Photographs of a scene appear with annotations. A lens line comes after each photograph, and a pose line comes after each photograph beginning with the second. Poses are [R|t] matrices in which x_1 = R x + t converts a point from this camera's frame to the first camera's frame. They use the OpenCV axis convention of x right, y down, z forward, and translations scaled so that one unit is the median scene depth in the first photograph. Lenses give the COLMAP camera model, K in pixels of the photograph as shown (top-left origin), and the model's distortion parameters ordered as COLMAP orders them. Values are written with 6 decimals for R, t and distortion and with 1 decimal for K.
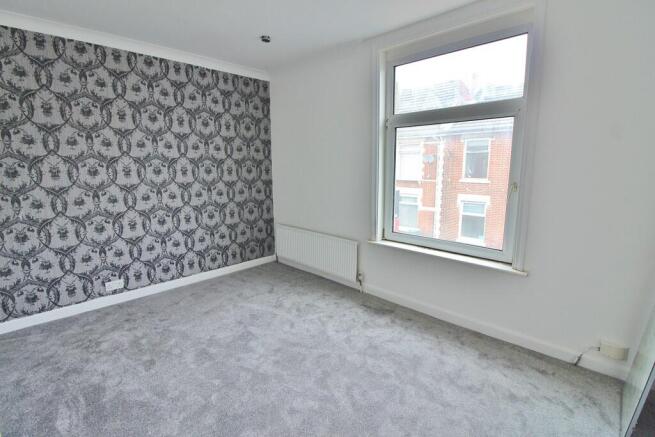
lens RADIAL K [[305.0, 0, 328.8], [0, 305.0, 216.4], [0, 0, 1]] dist [0.000220, -0.011777]
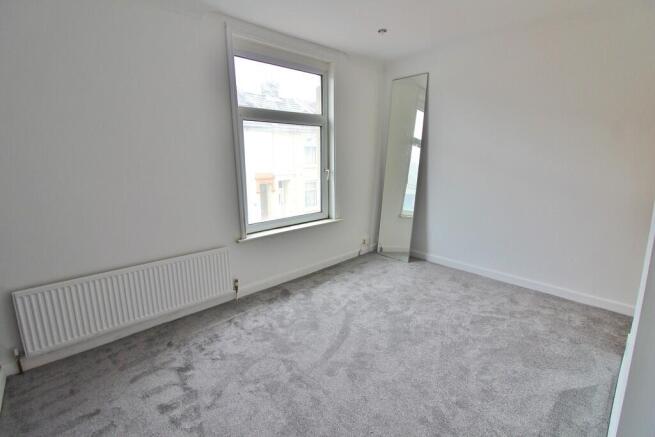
lens RADIAL K [[305.0, 0, 328.8], [0, 305.0, 216.4], [0, 0, 1]] dist [0.000220, -0.011777]
pose [[0.050417, -0.194757, 0.979555, -0.818504], [0.174356, 0.967457, 0.183378, -0.124000], [-0.983391, 0.161546, 0.082733, 0.709430]]
